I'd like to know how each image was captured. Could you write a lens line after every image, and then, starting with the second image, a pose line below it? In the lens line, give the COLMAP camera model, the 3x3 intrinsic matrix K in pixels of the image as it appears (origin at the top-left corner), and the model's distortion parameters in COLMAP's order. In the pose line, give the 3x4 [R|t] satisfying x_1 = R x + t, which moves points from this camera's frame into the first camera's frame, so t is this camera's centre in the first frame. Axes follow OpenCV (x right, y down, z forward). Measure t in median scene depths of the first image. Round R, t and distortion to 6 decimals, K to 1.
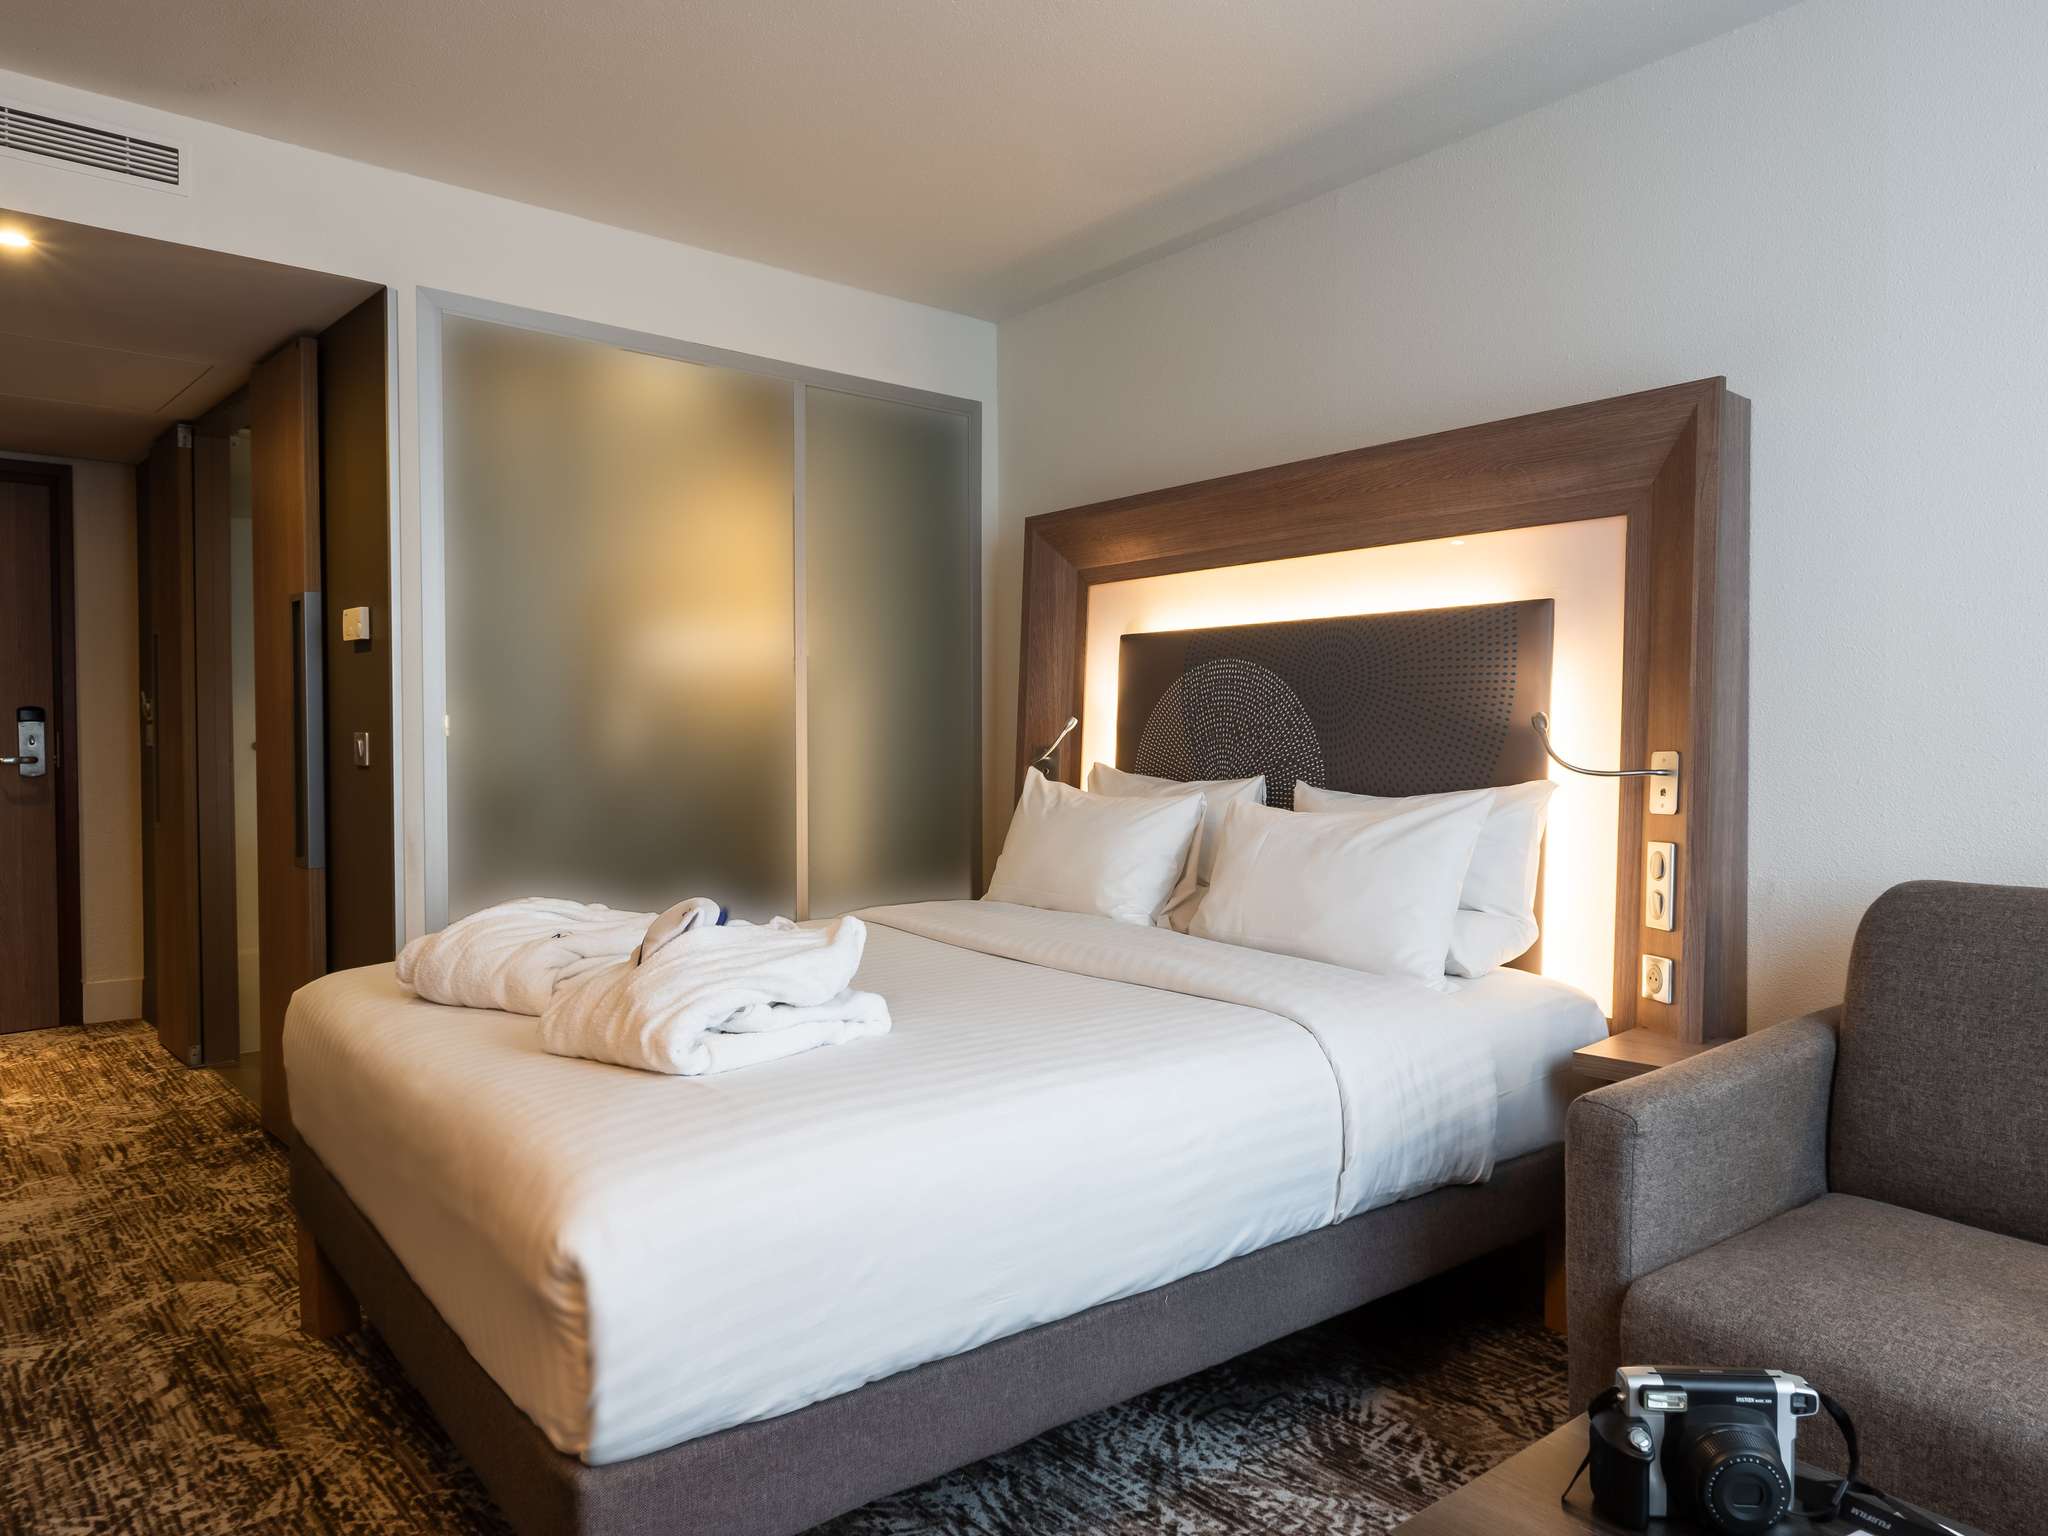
lens RADIAL K [[1369.2, 0, 1024.0], [0, 1369.2, 768.0], [0, 0, 1]] dist [0.000802, -0.000016]
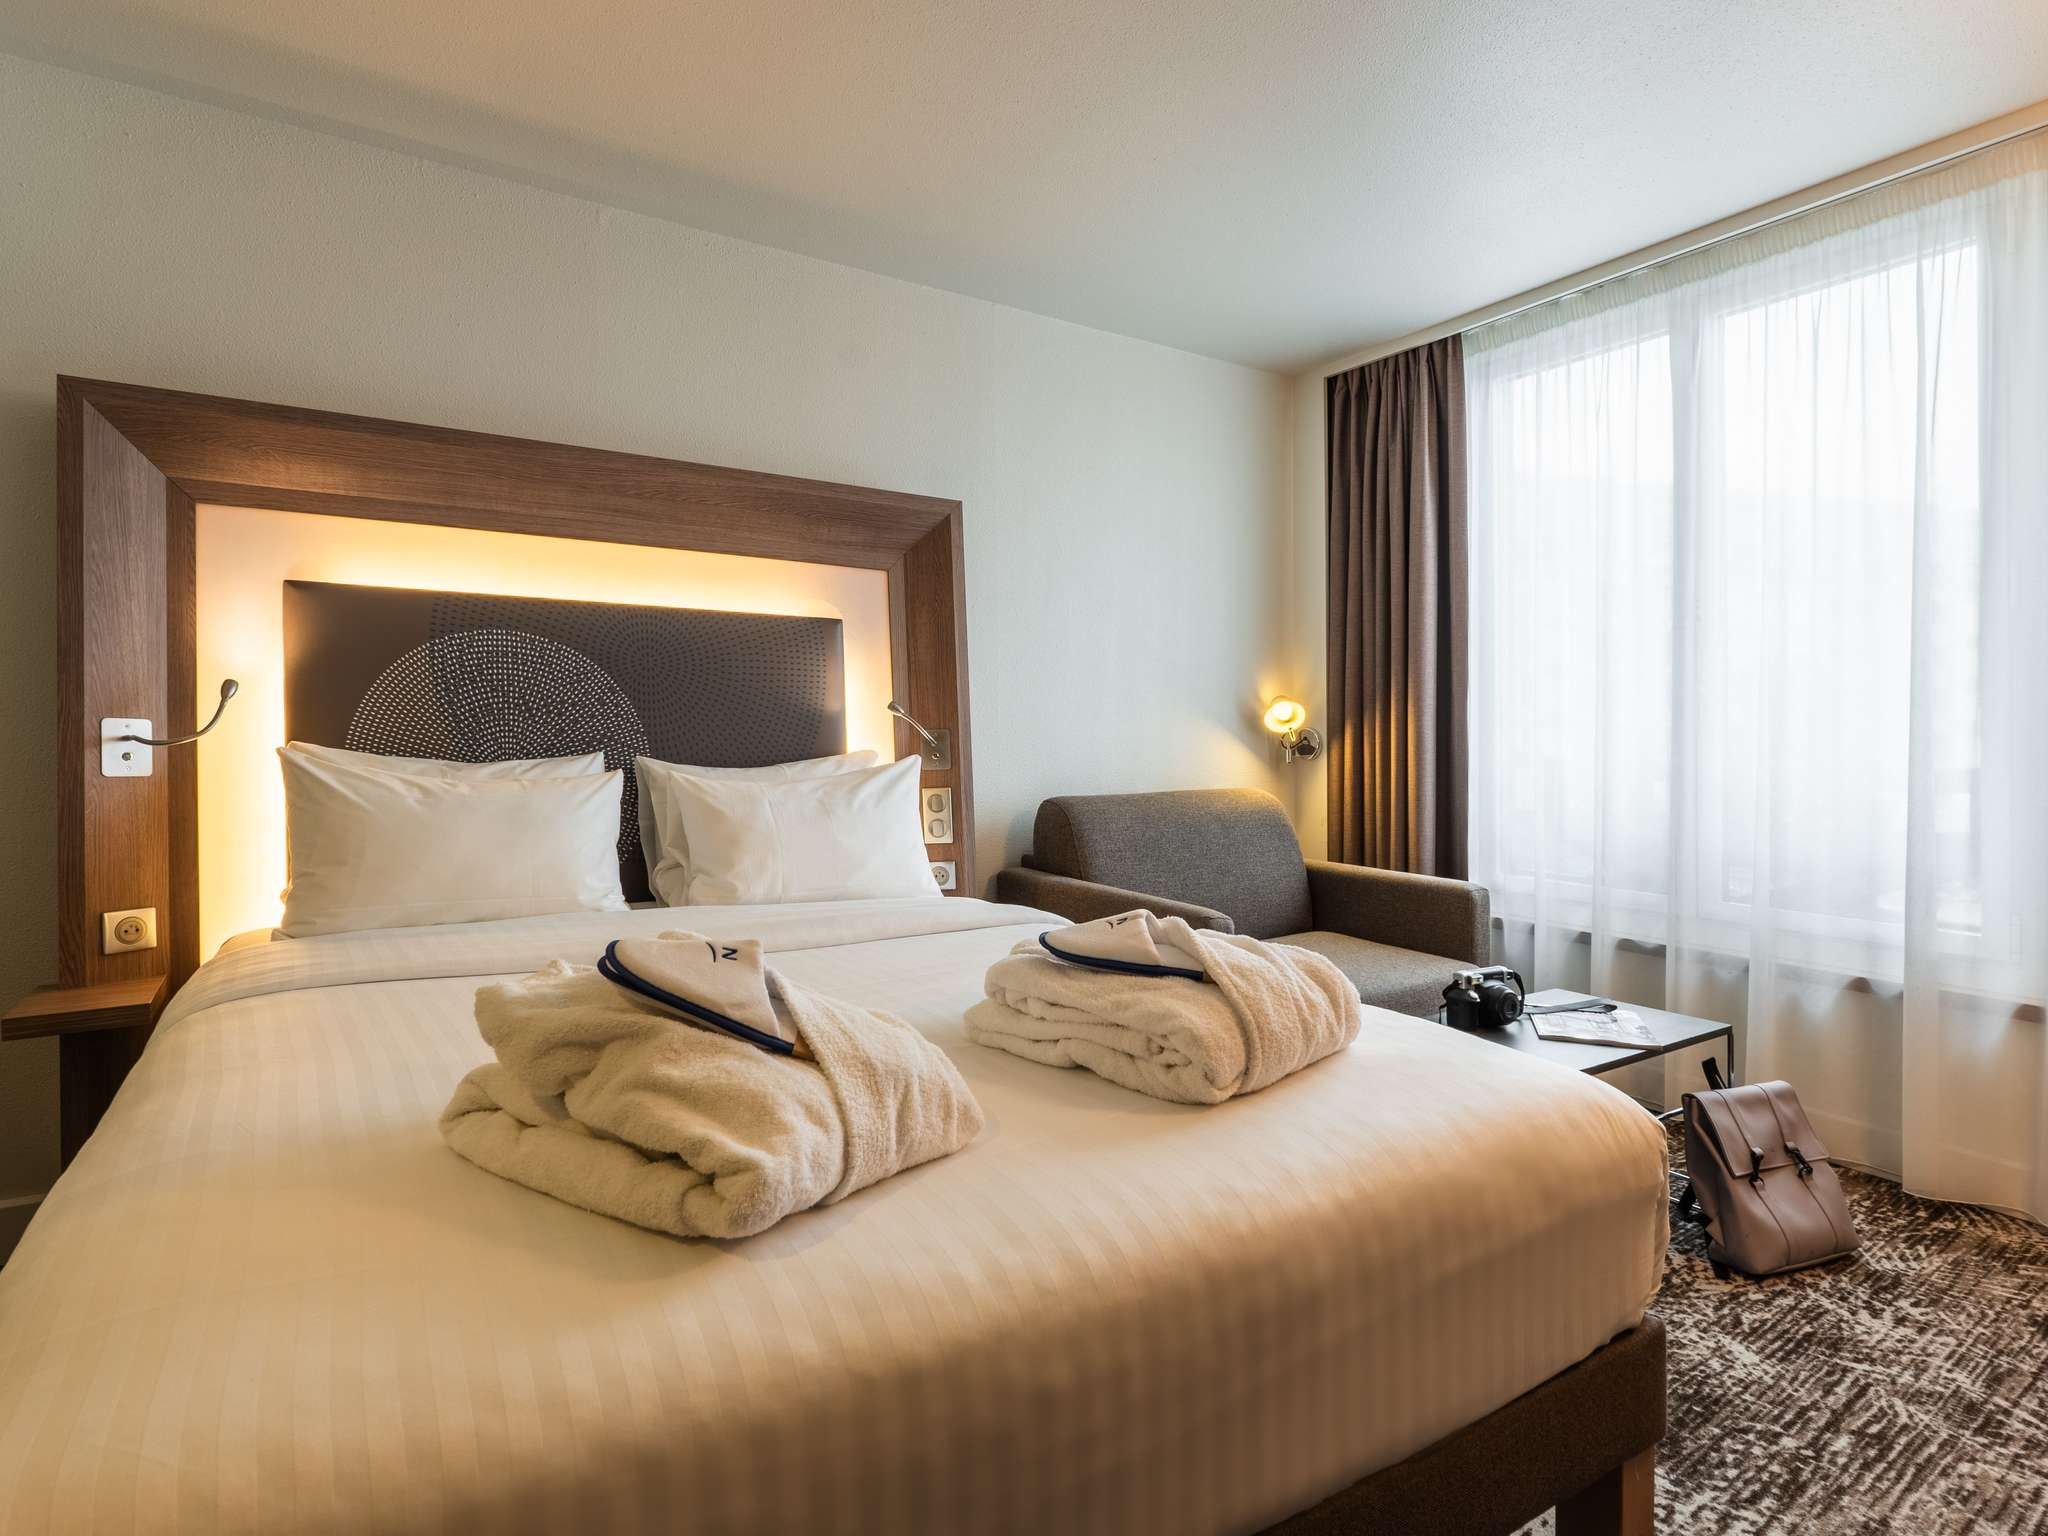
lens RADIAL K [[1058.3, 0, 1021.5], [0, 1058.3, 739.7], [0, 0, 1]] dist [-0.001206, -0.000460]
pose [[0.109231, -0.002130, 0.994014, -0.566927], [0.015008, 0.999887, 0.000494, 0.000365], [-0.993903, 0.014864, 0.109251, 0.605432]]
